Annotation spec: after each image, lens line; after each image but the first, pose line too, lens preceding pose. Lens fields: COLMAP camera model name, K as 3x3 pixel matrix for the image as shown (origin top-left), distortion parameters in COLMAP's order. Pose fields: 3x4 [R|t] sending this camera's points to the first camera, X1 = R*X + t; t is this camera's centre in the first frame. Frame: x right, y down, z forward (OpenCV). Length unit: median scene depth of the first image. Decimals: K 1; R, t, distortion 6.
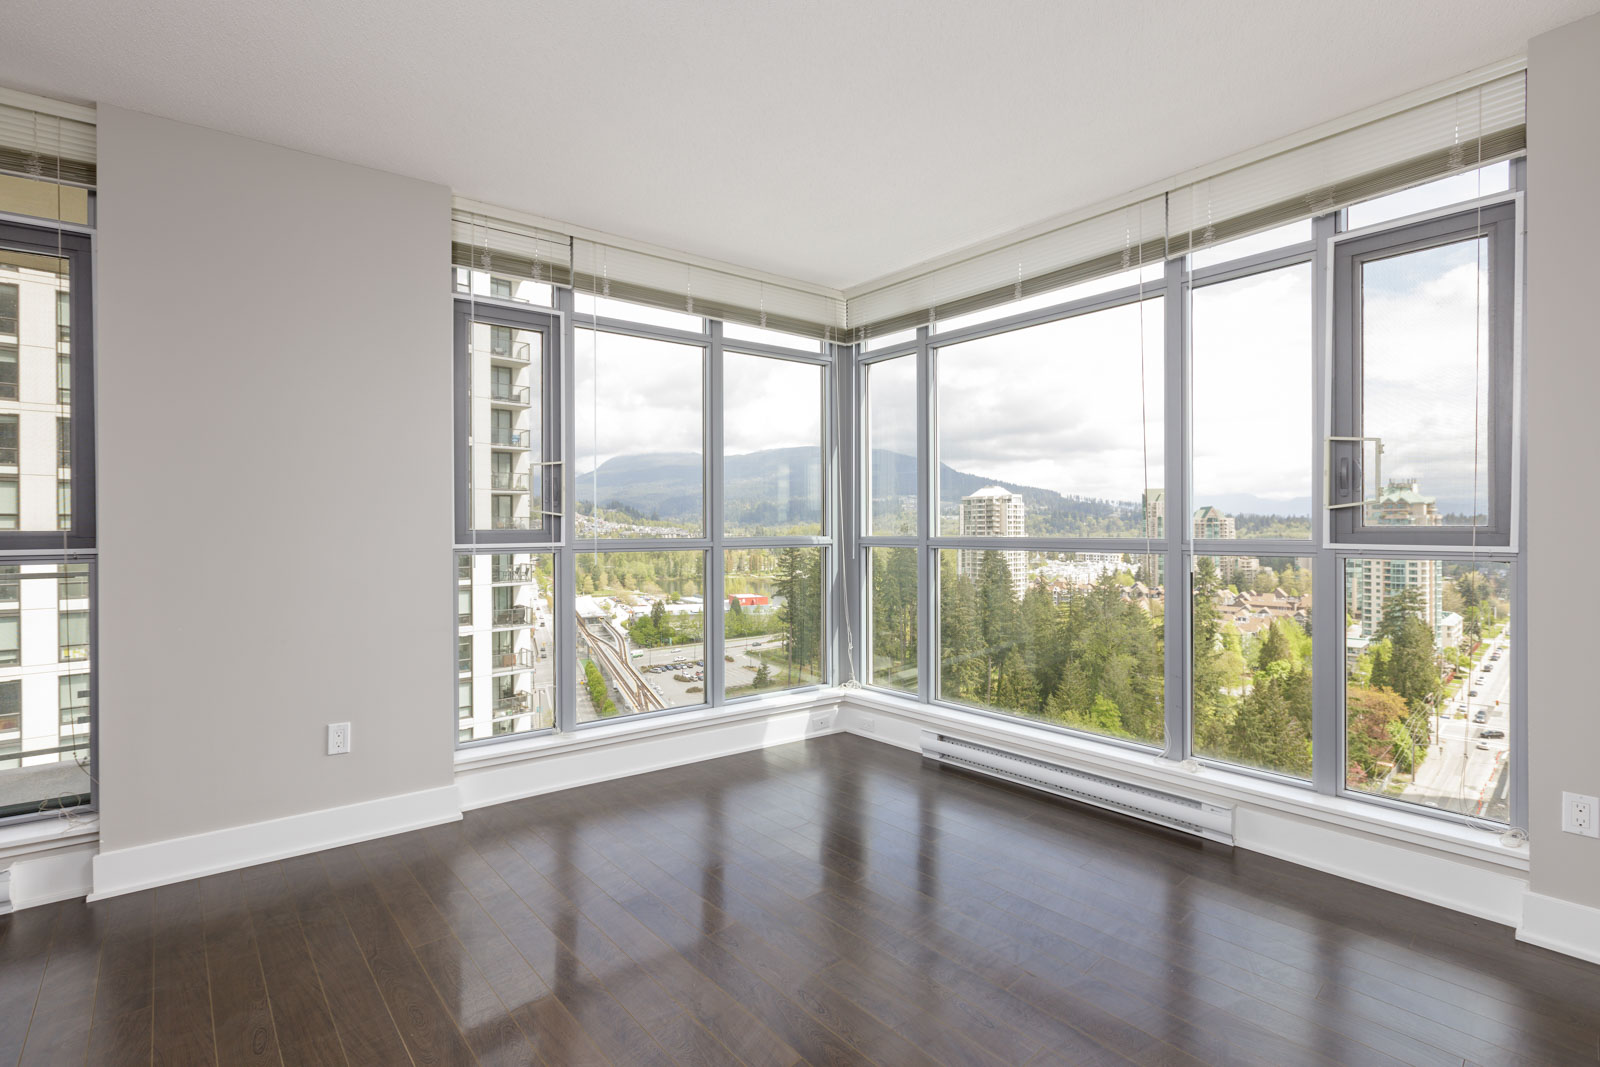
lens RADIAL K [[713.6, 0, 800.0], [0, 713.6, 533.5], [0, 0, 1]] dist [0.002998, -0.000445]
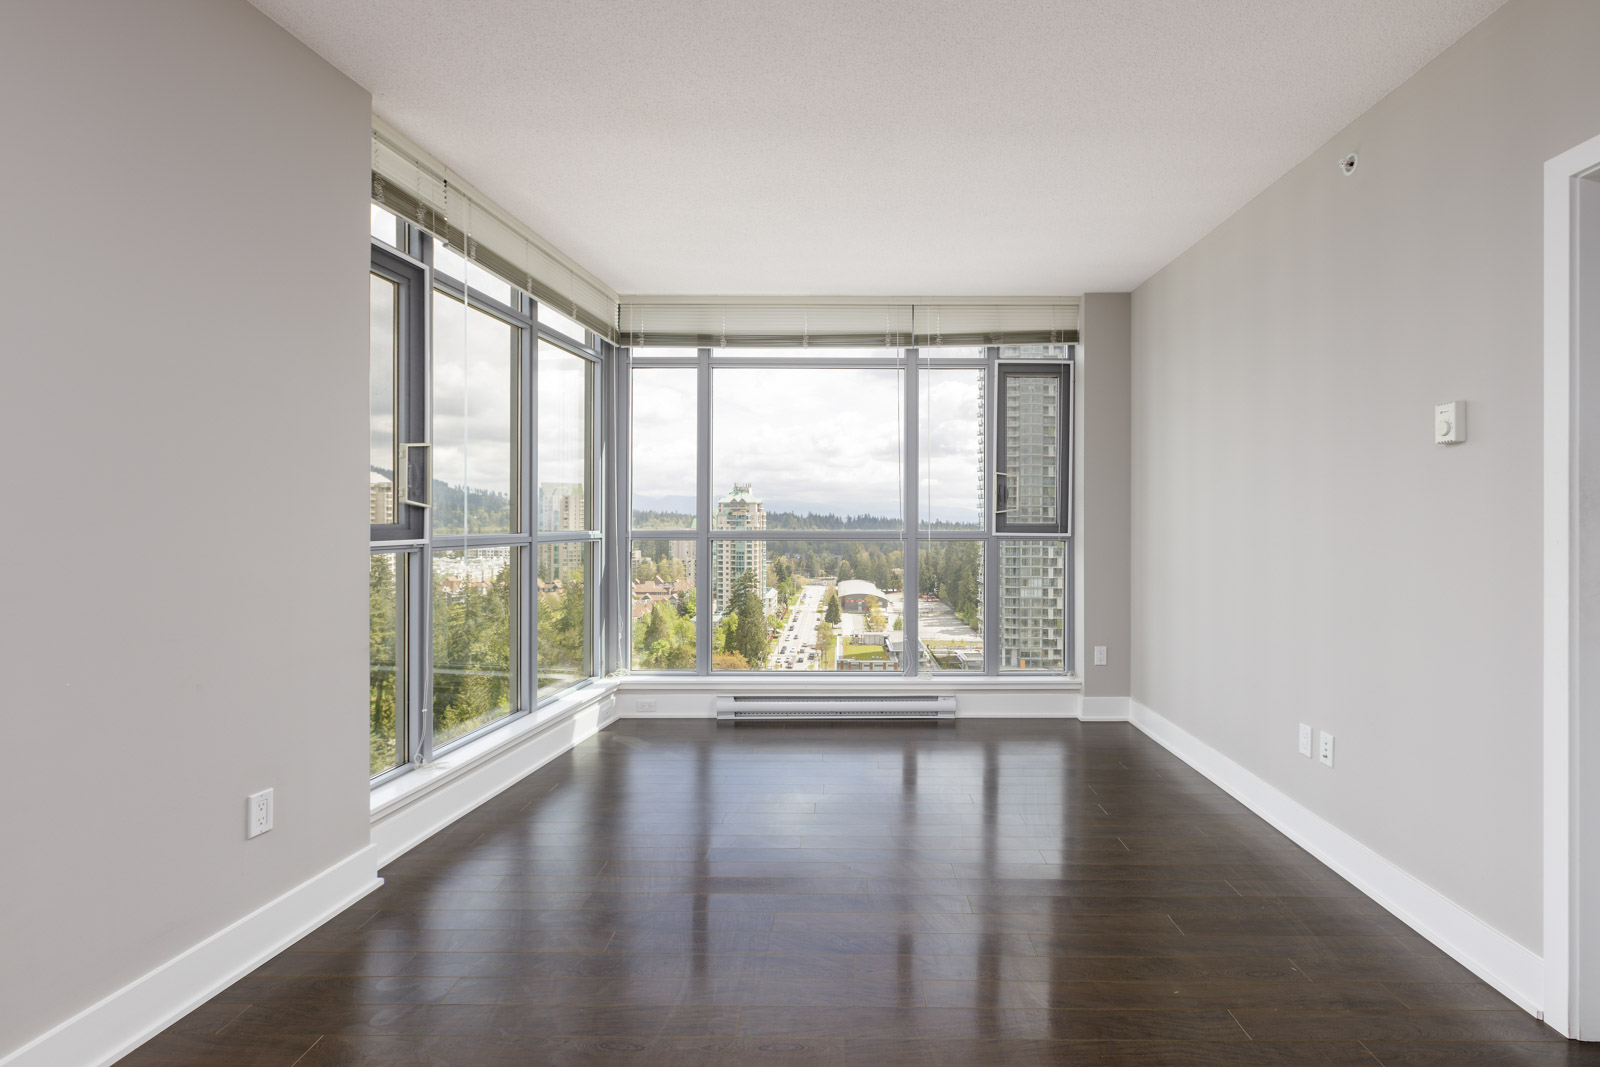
lens RADIAL K [[787.9, 0, 803.1], [0, 787.9, 524.3], [0, 0, 1]] dist [-0.000877, 0.000120]
pose [[0.661163, 0.001393, 0.750241, -0.127380], [0.001823, 0.999992, -0.003463, -0.000155], [-0.750240, 0.003658, 0.661155, 0.008680]]
